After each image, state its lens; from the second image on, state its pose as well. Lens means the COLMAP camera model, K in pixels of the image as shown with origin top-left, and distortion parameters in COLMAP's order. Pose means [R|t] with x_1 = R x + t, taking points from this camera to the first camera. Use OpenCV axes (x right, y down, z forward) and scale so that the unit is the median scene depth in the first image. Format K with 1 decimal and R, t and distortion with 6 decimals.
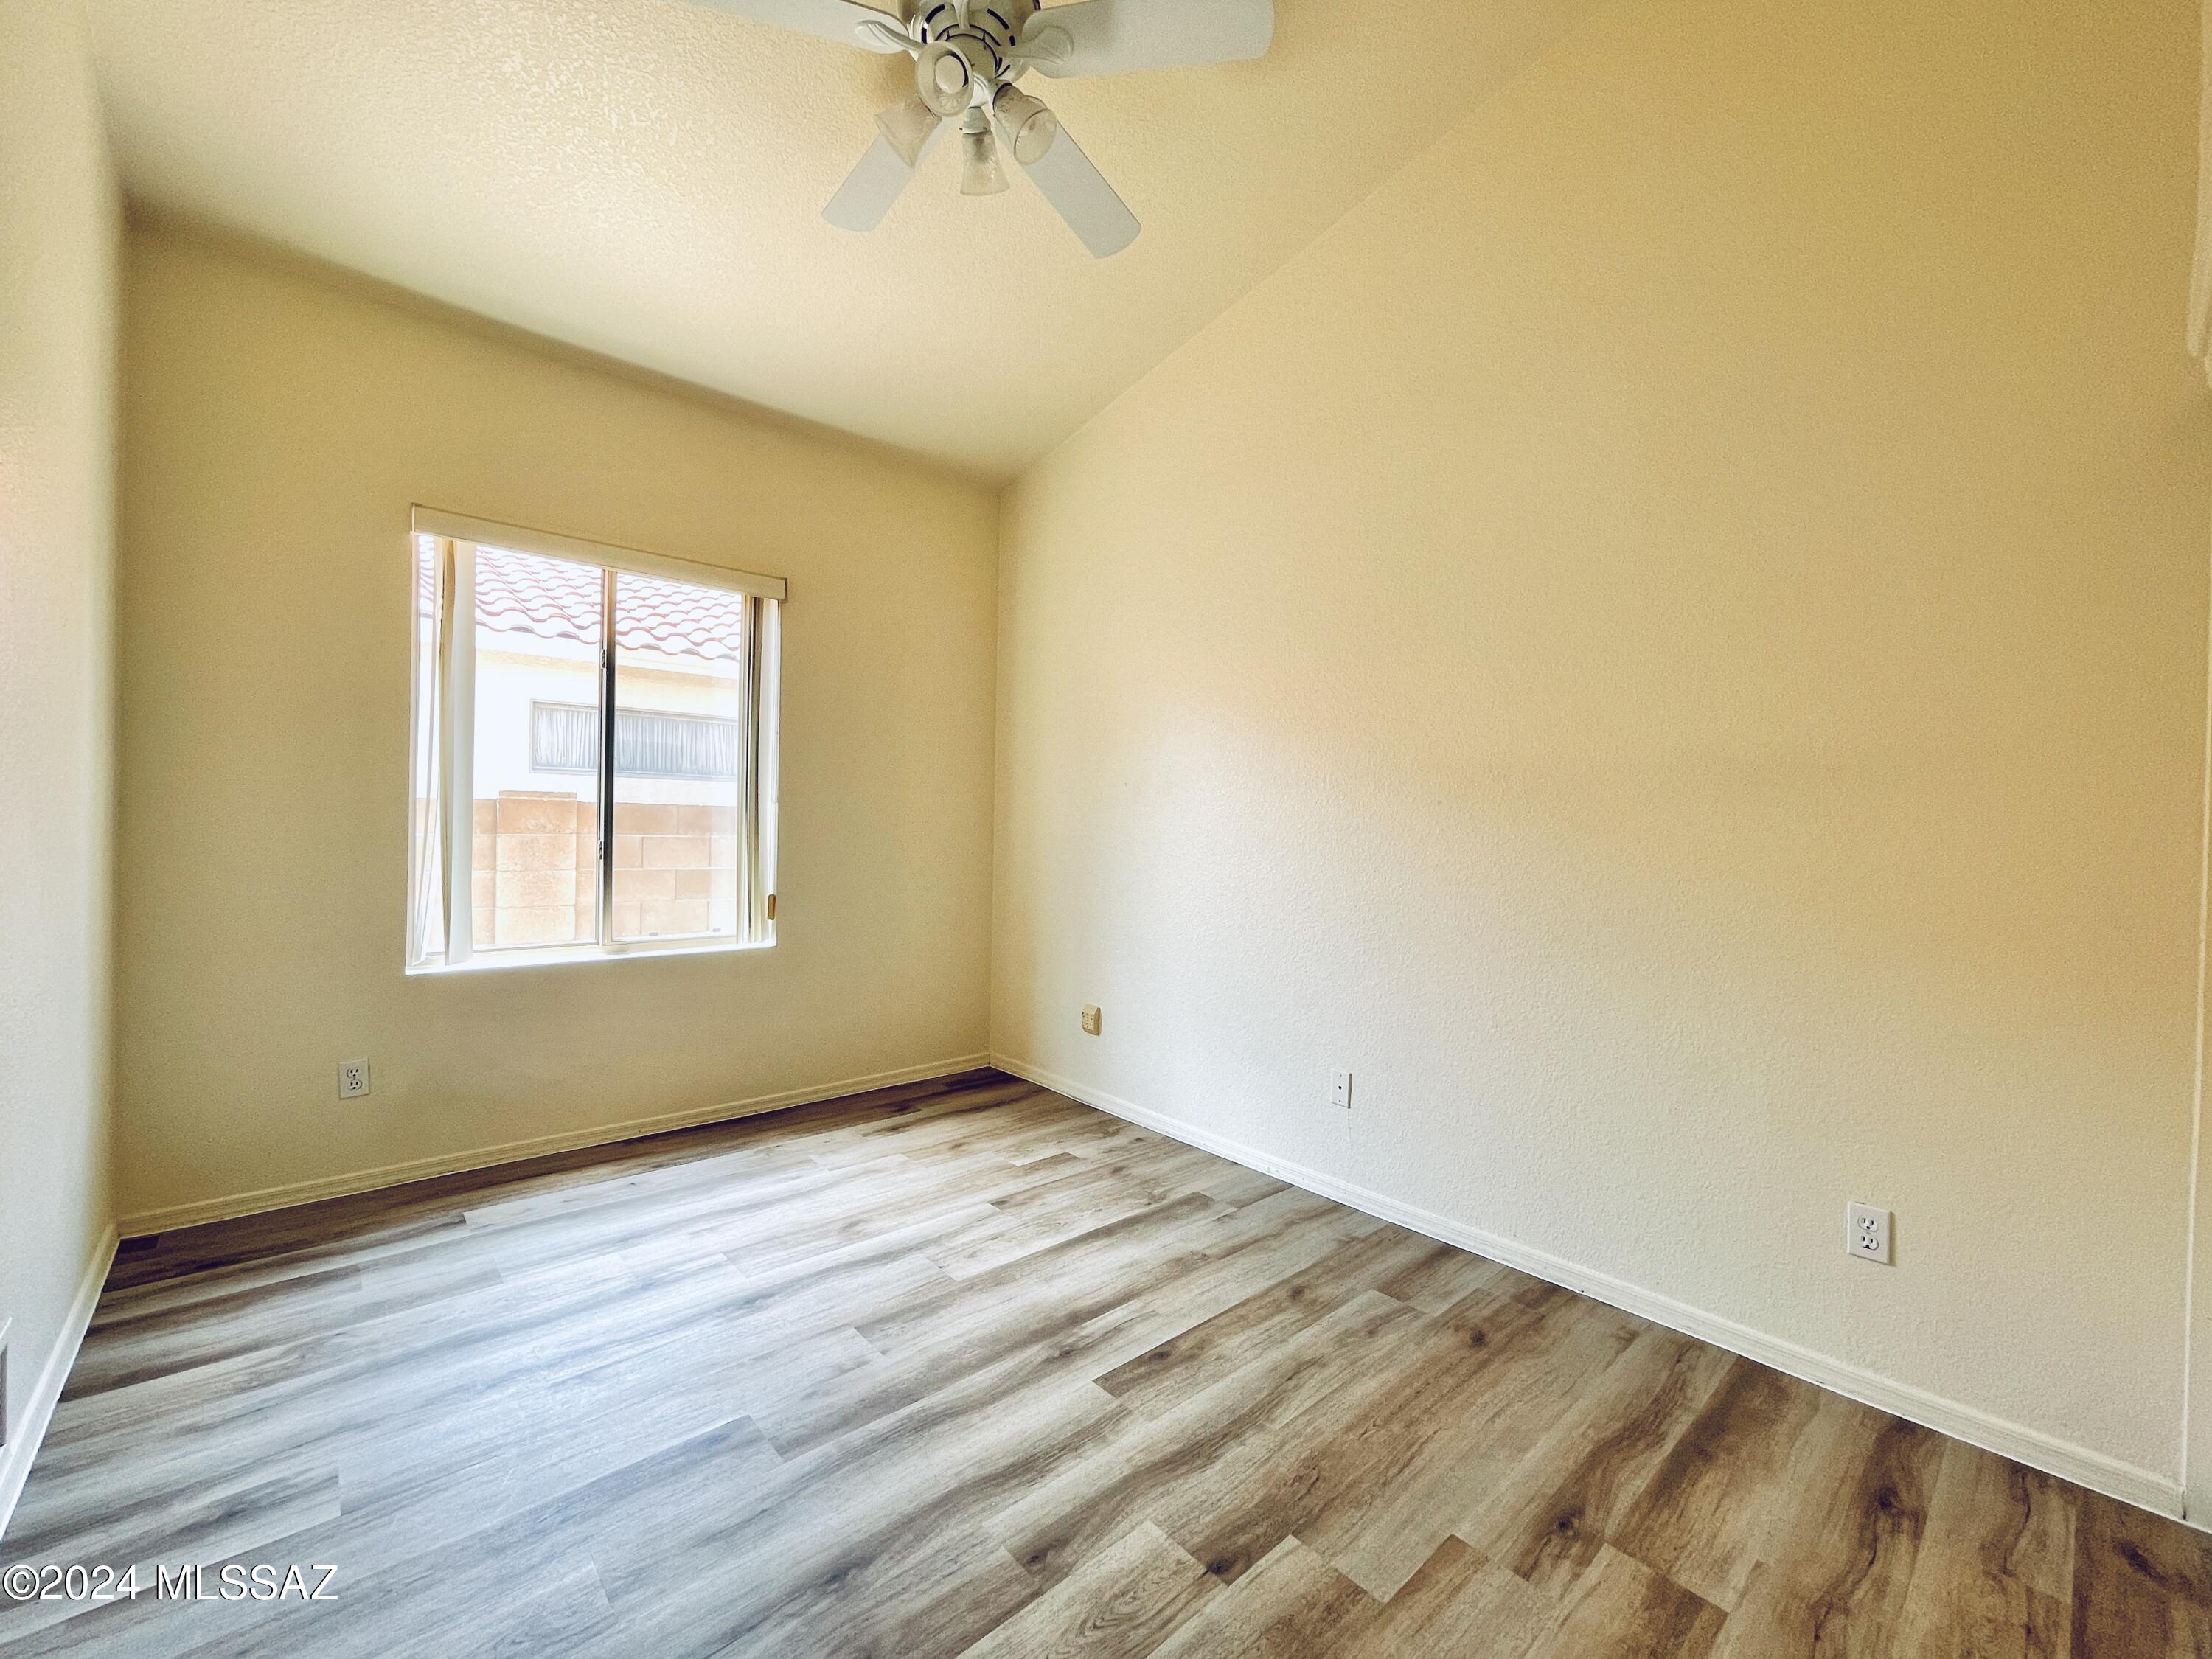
lens RADIAL K [[894.9, 0, 1106.0], [0, 894.9, 829.5], [0, 0, 1]] dist [-0.003515, 0.000089]
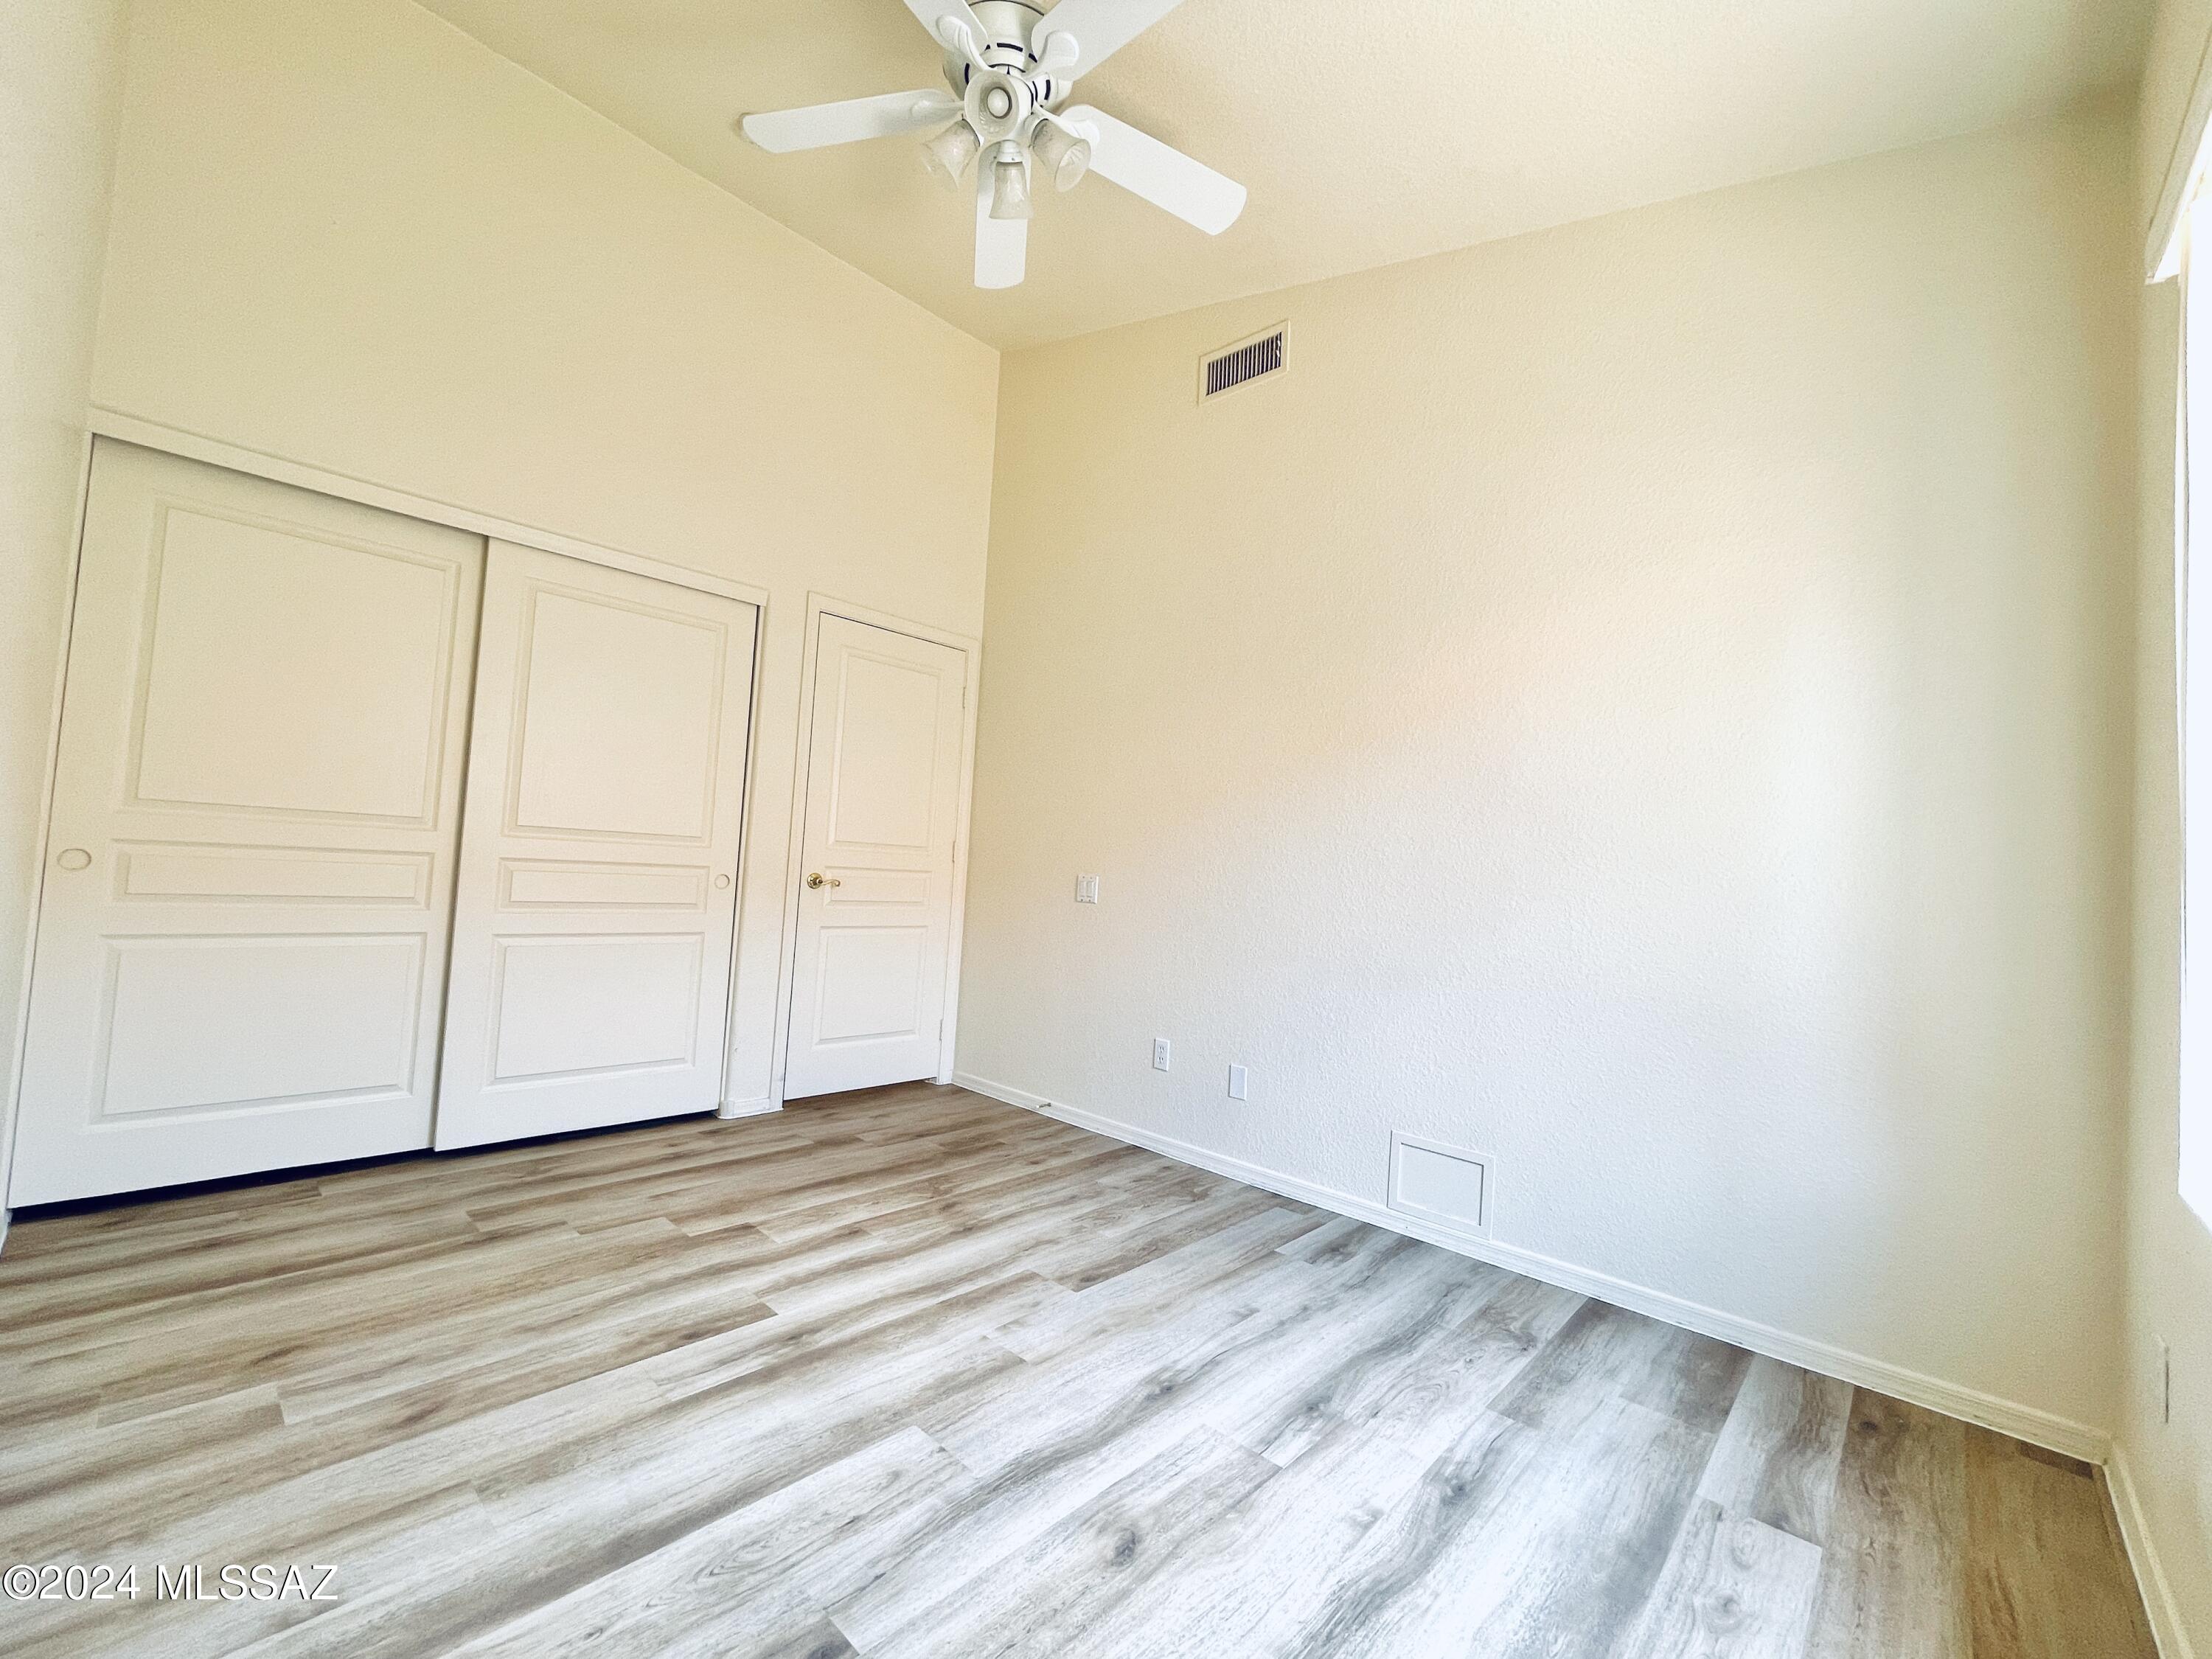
lens RADIAL K [[894.9, 0, 1106.0], [0, 894.9, 829.5], [0, 0, 1]] dist [-0.003515, 0.000089]
pose [[-0.992880, -0.085989, -0.082439, -0.245950], [-0.082748, 0.995687, -0.041963, 0.055062], [0.085692, -0.034842, -0.995712, 1.964539]]
